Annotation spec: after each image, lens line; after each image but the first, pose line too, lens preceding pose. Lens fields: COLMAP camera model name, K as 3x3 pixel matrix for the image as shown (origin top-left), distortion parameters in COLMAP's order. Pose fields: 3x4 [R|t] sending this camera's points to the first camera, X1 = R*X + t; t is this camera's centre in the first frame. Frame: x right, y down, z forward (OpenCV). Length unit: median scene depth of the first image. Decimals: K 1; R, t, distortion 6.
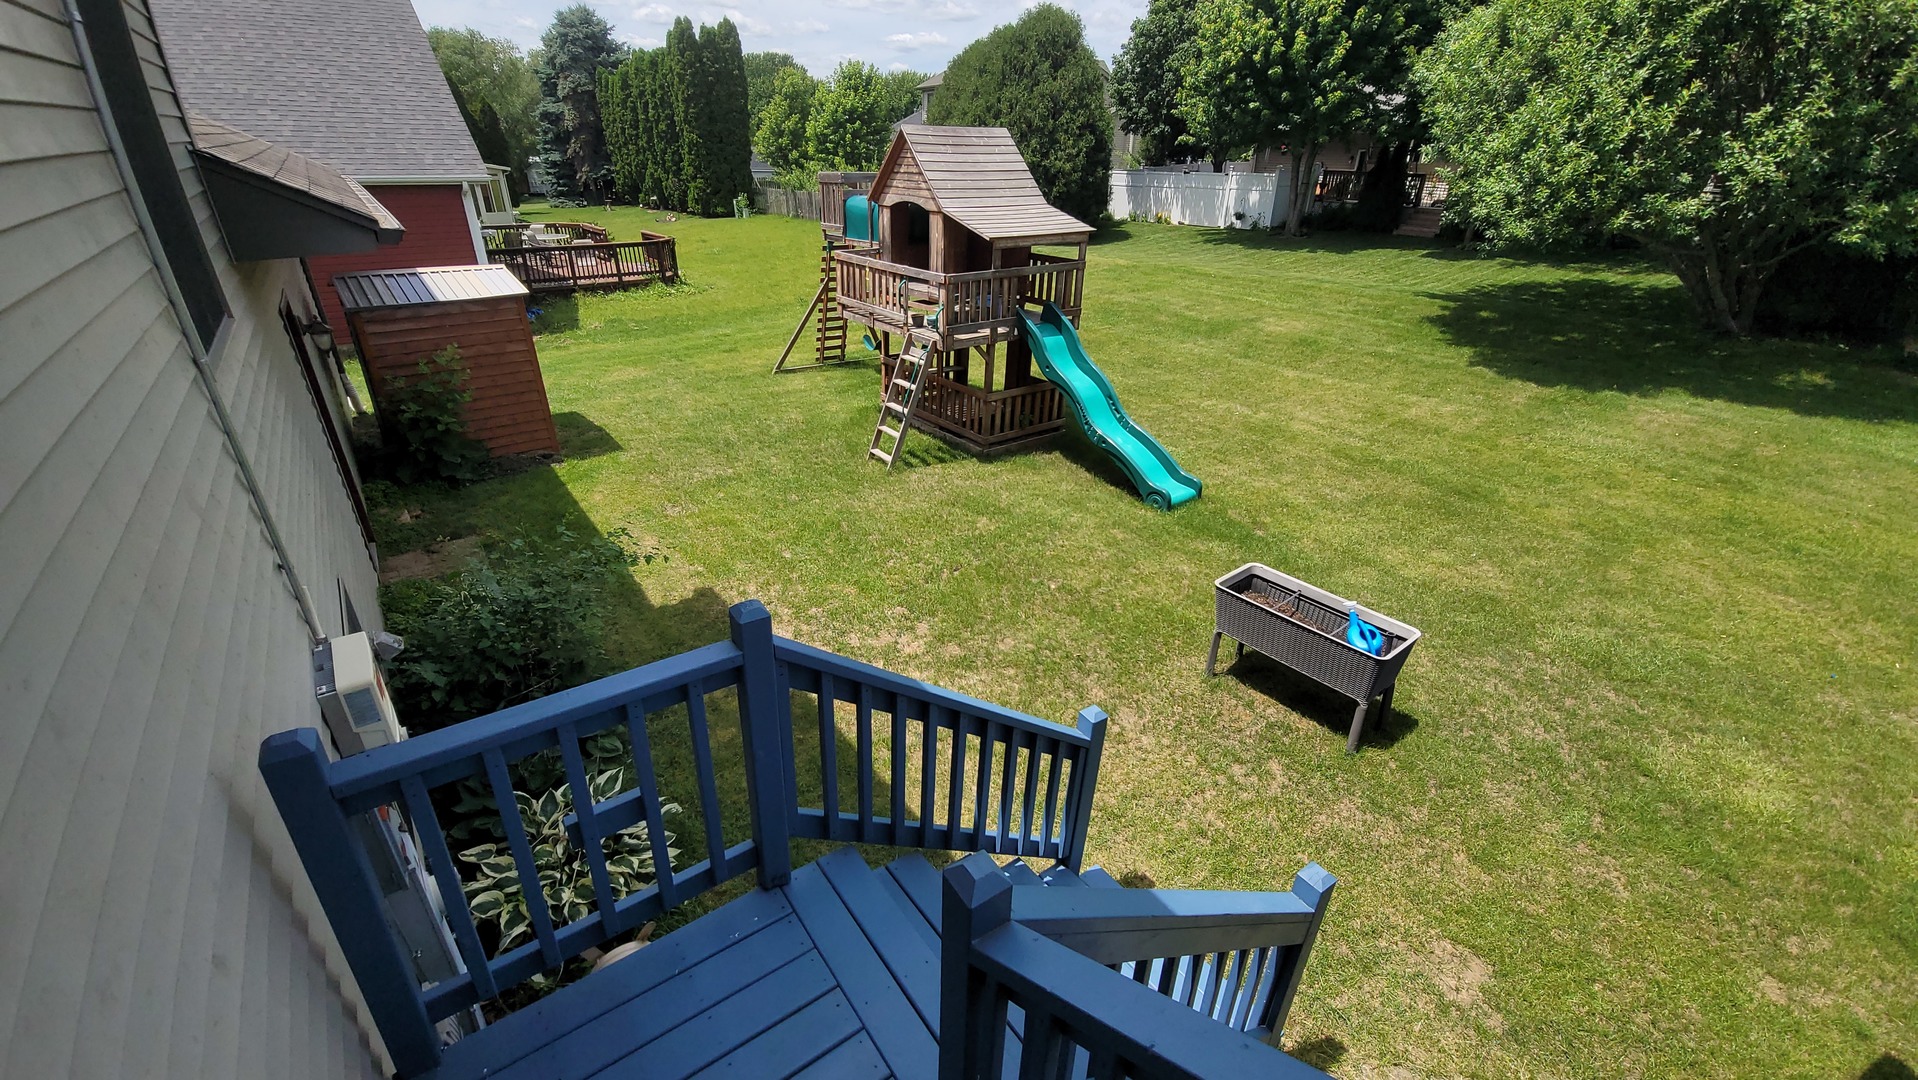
lens RADIAL K [[771.8, 0, 951.2], [0, 771.8, 547.0], [0, 0, 1]] dist [0.000078, 0.000132]
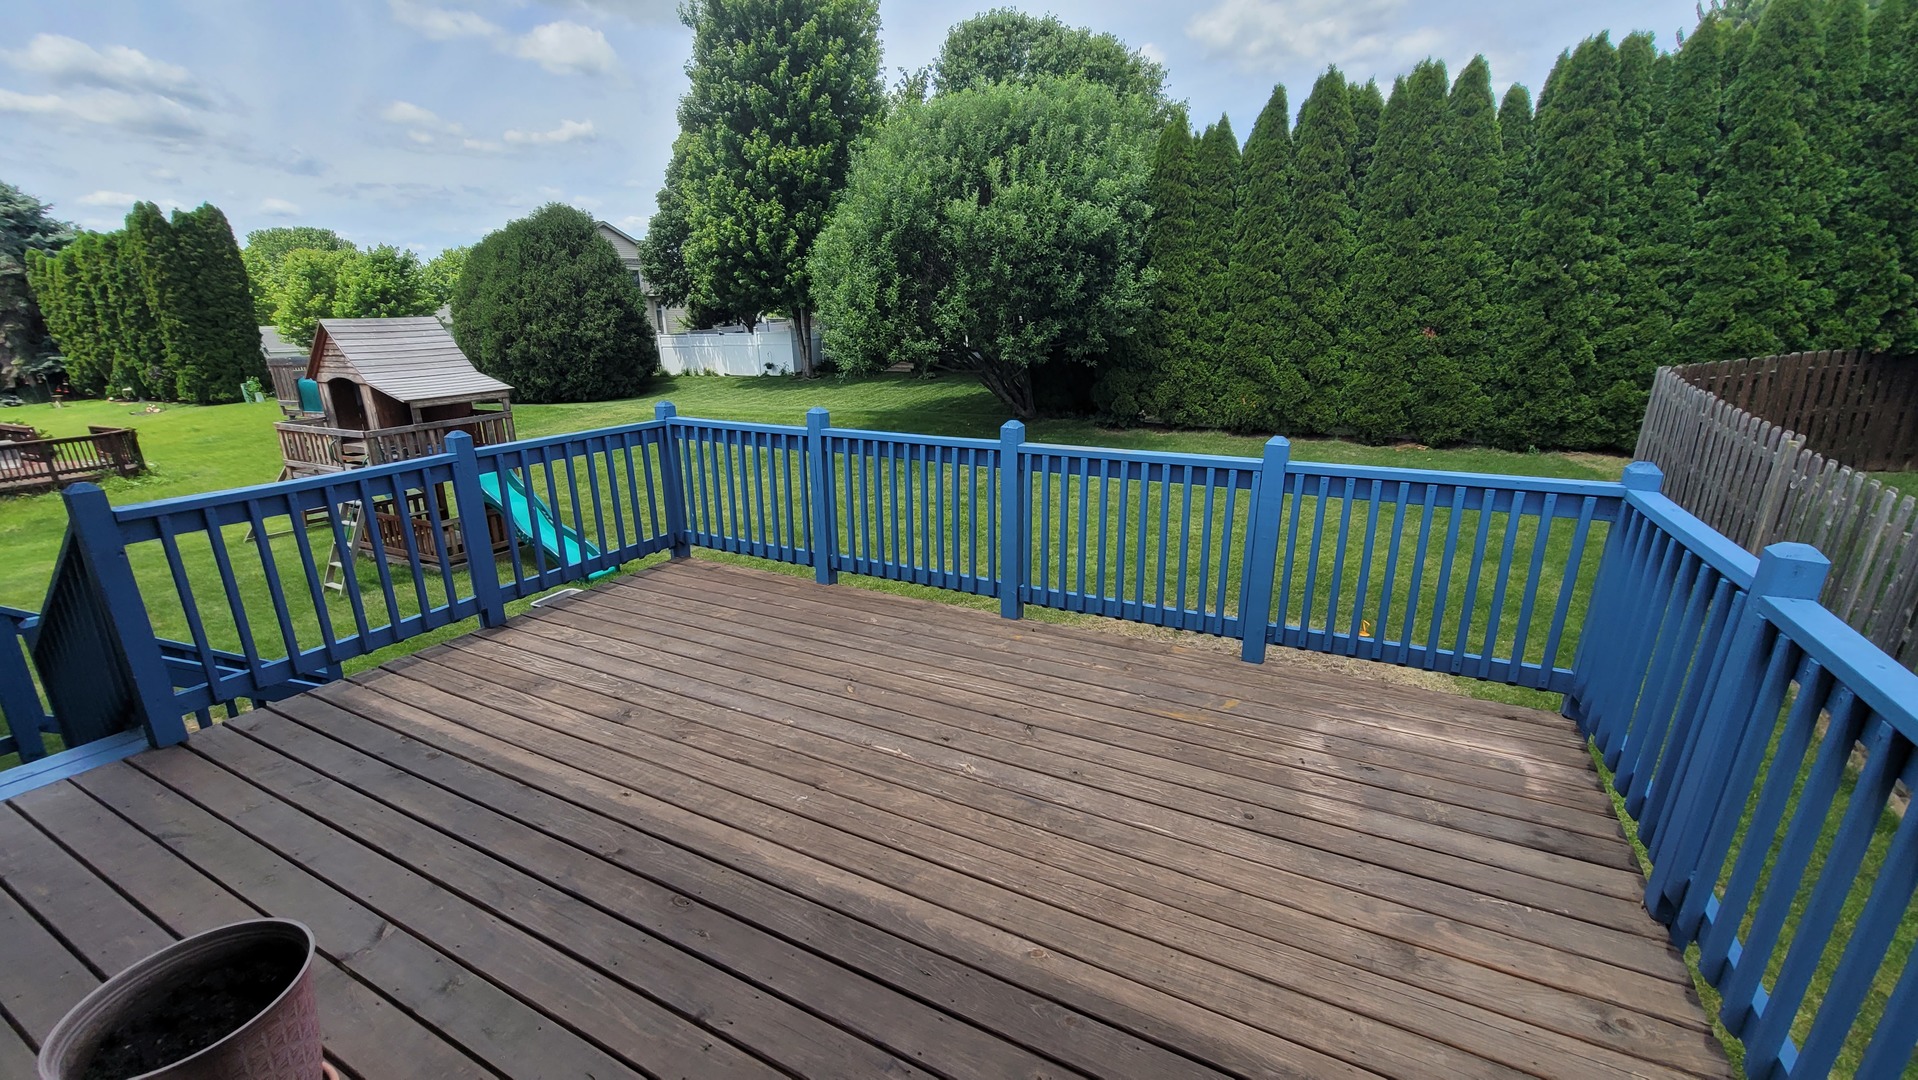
lens RADIAL K [[788.0, 0, 928.2], [0, 788.0, 540.1], [0, 0, 1]] dist [0.016257, 0.000025]
pose [[0.910362, -0.154027, 0.384080, 0.086654], [0.224572, 0.963472, -0.145908, 0.059507], [-0.347576, 0.219083, 0.911698, -0.127796]]
